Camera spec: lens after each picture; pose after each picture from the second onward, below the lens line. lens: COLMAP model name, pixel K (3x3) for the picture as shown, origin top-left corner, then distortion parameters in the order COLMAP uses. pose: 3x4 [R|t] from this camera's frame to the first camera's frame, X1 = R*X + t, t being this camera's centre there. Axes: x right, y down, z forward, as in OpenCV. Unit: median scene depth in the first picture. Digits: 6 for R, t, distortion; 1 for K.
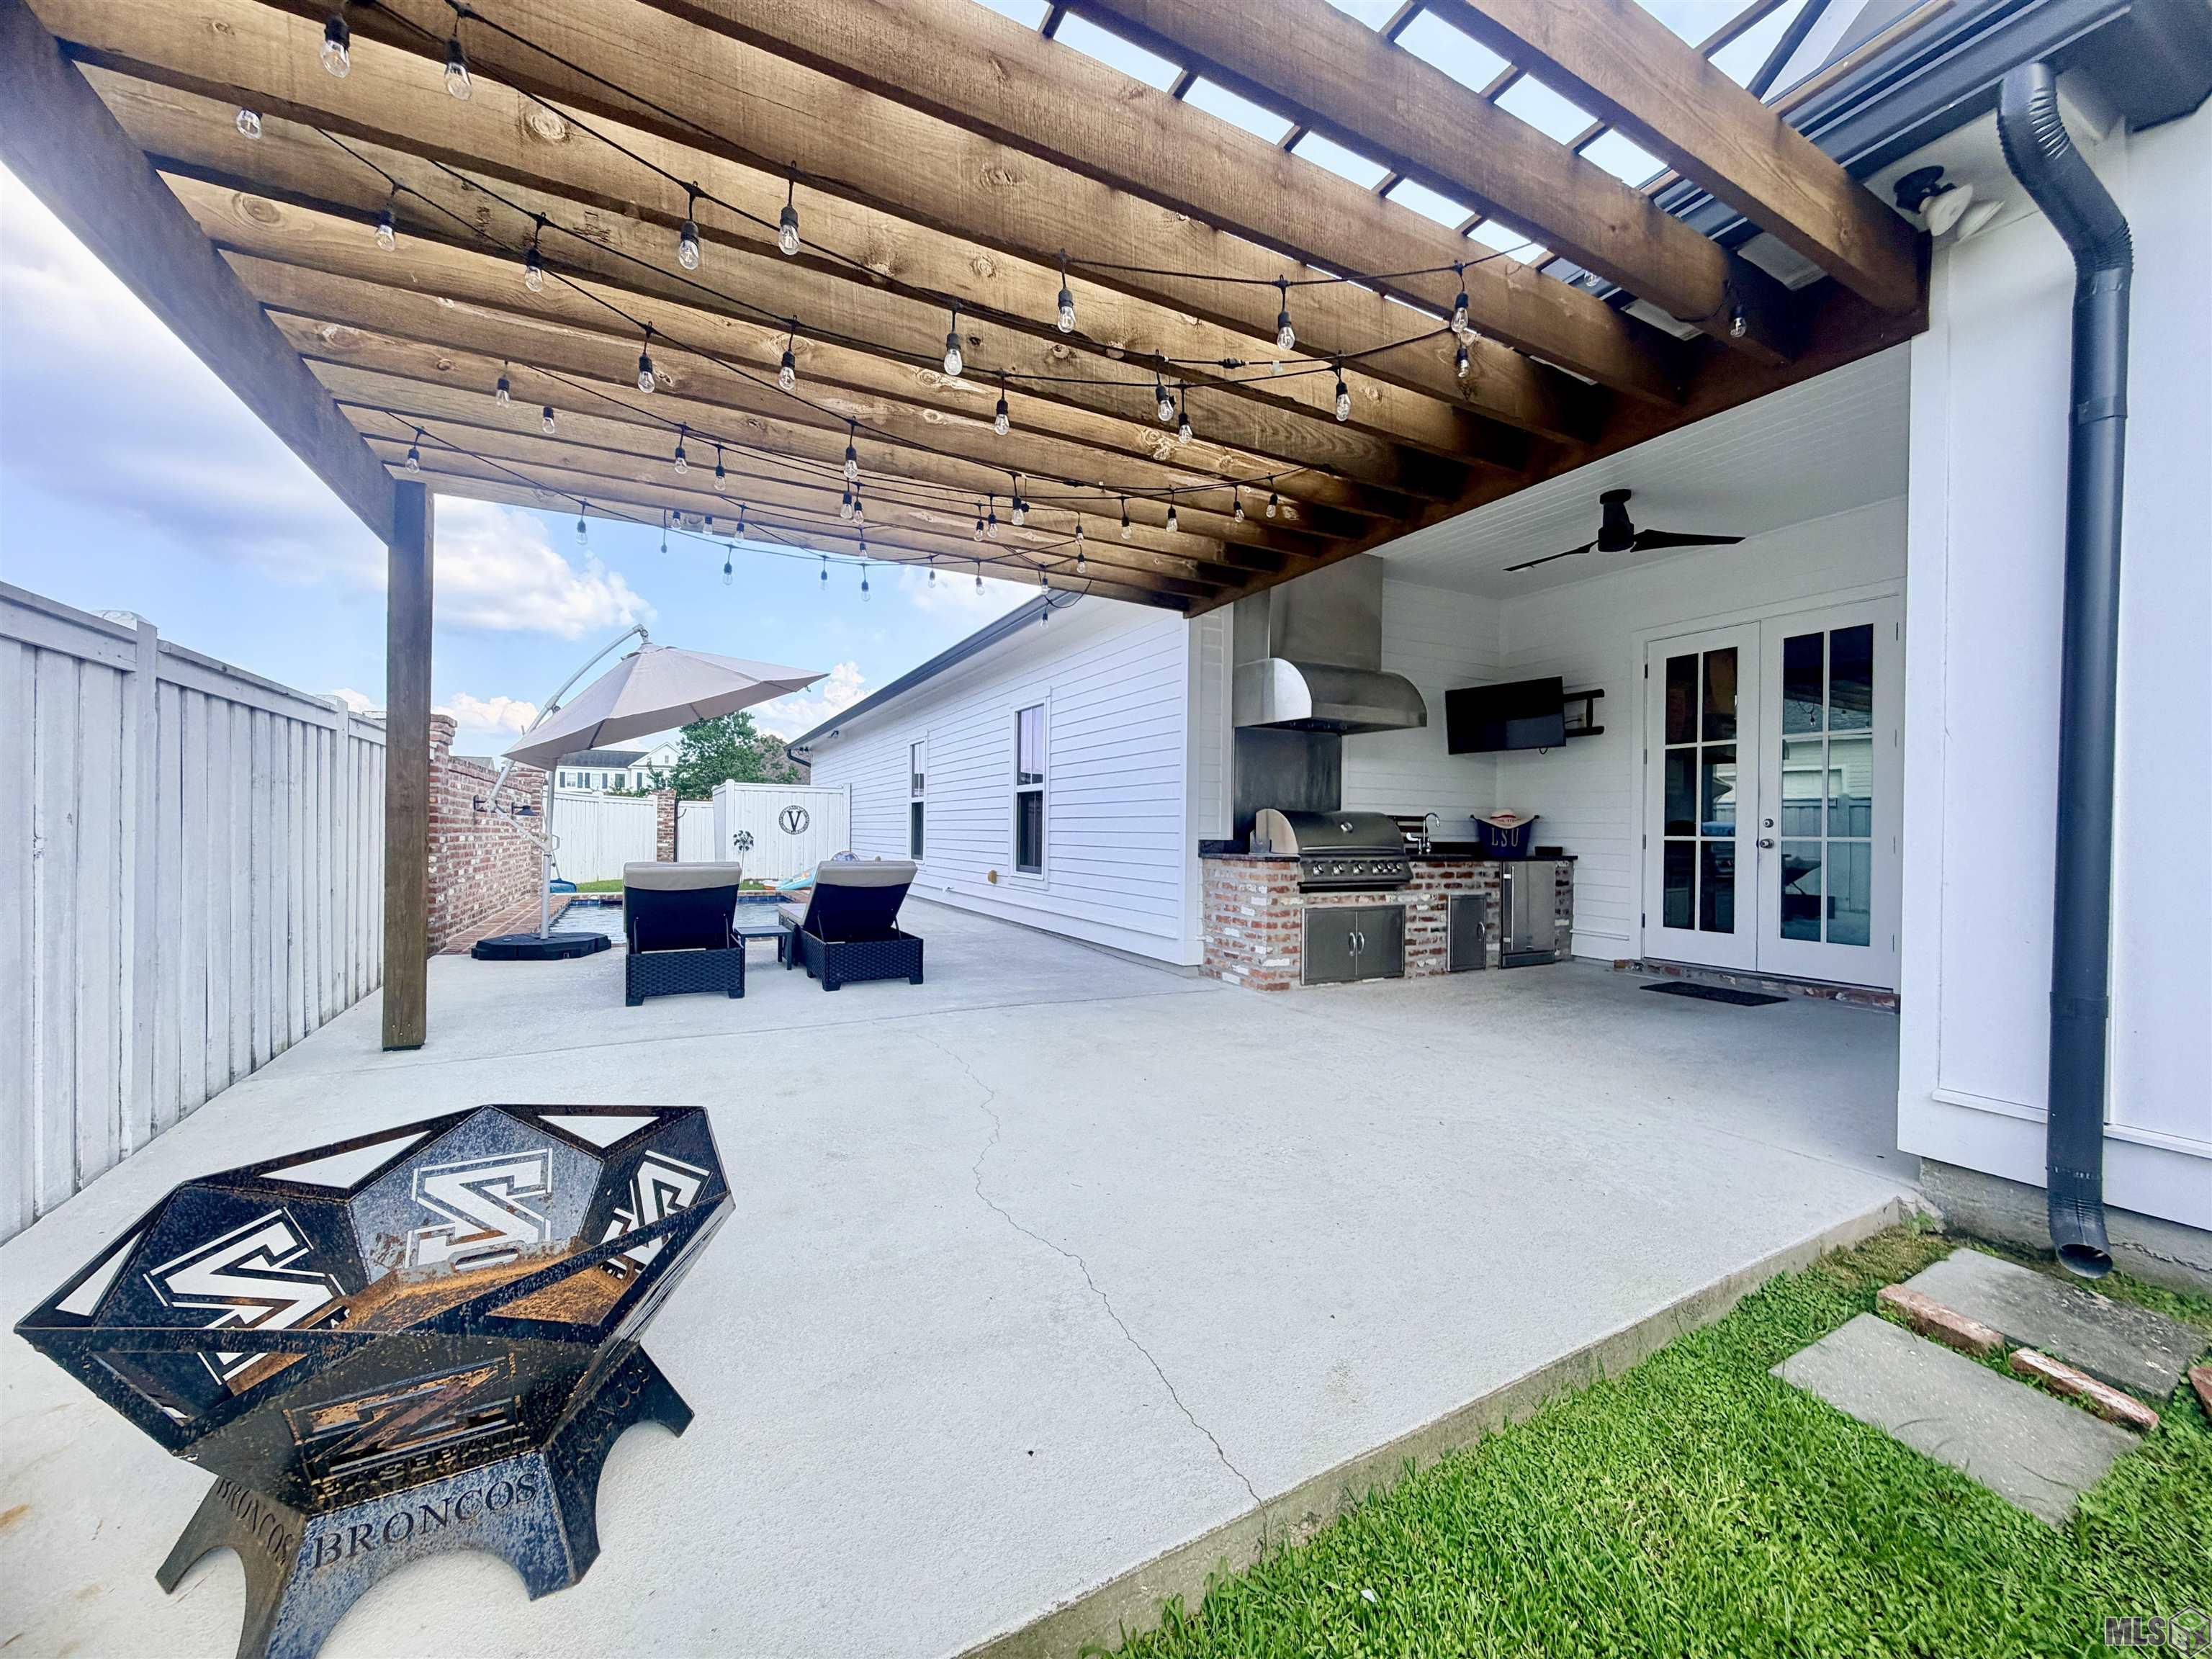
lens RADIAL K [[868.6, 0, 1106.0], [0, 868.6, 829.5], [0, 0, 1]] dist [0.001236, 0.000045]
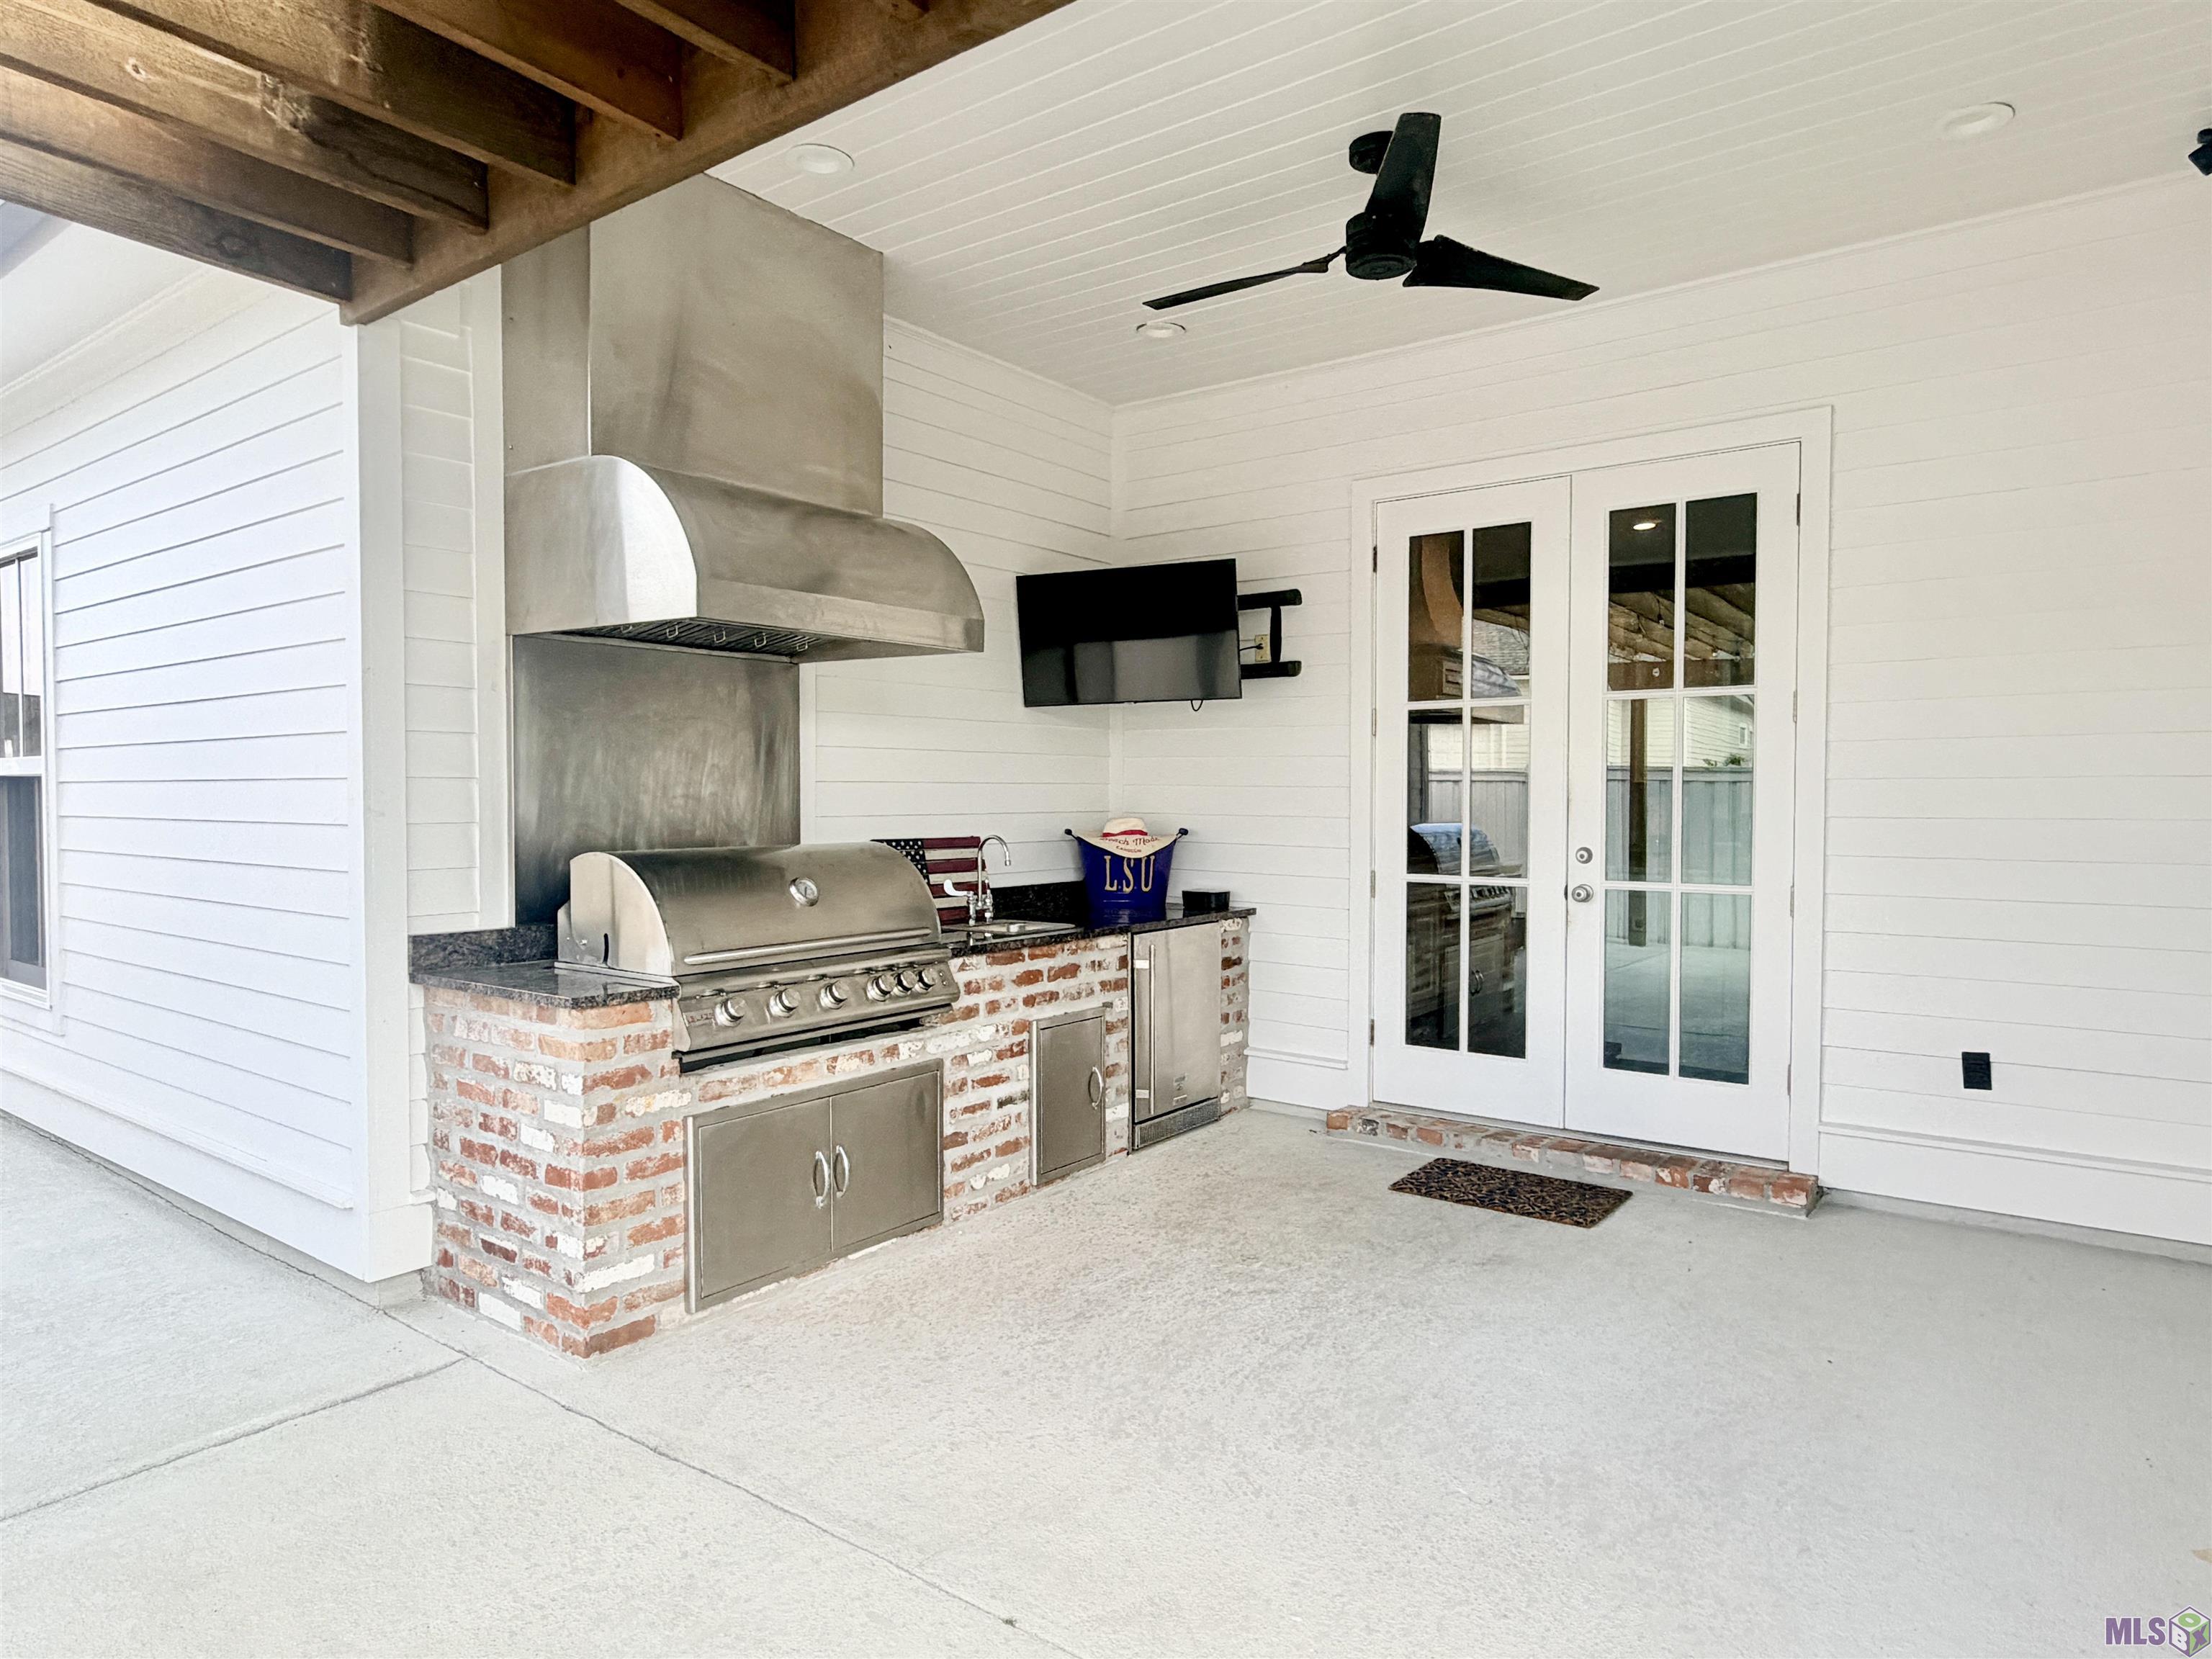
lens RADIAL K [[1330.3, 0, 1106.0], [0, 1330.3, 829.5], [0, 0, 1]] dist [-0.003919, -0.000826]
pose [[0.898934, -0.023295, 0.437464, 0.125377], [0.010308, 0.999434, 0.032037, -0.047979], [-0.437963, -0.024290, 0.898665, 0.357268]]
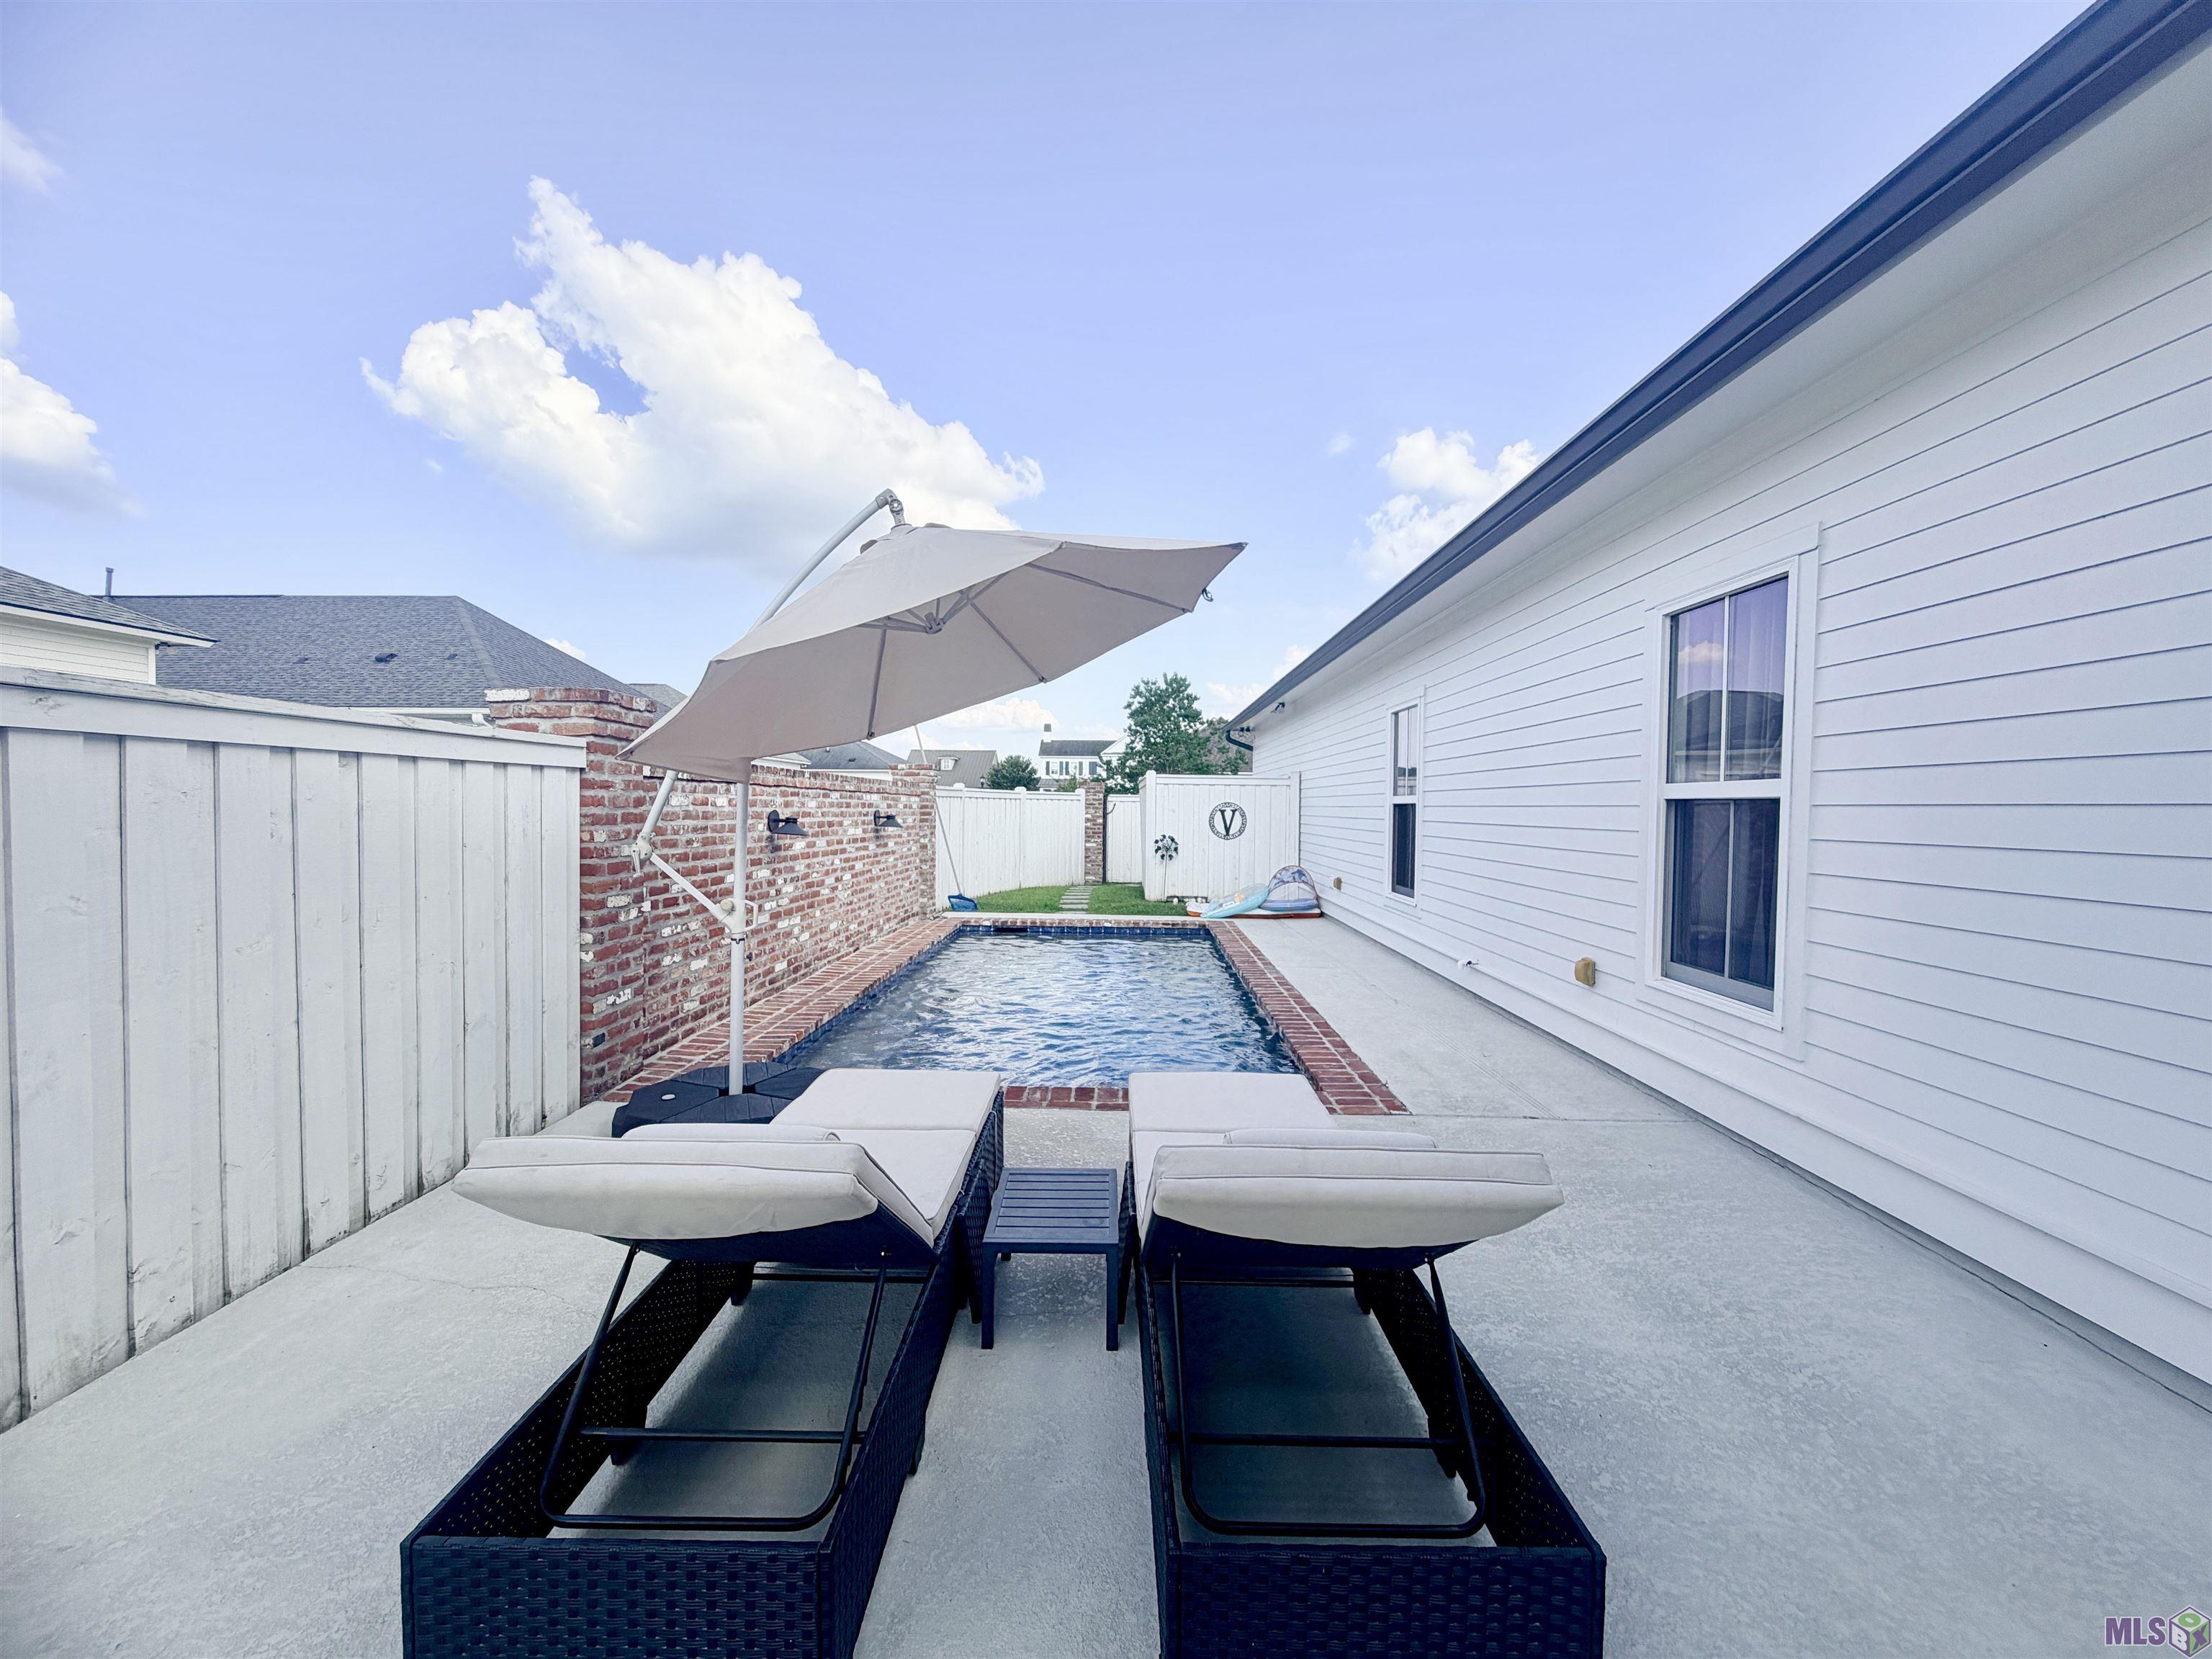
lens RADIAL K [[868.6, 0, 1106.0], [0, 868.6, 829.5], [0, 0, 1]] dist [0.001236, 0.000045]
pose [[0.874045, 0.011349, -0.485712, -0.200430], [0.000210, 0.999718, 0.023737, -0.055687], [0.485845, -0.020849, 0.873796, 0.696722]]
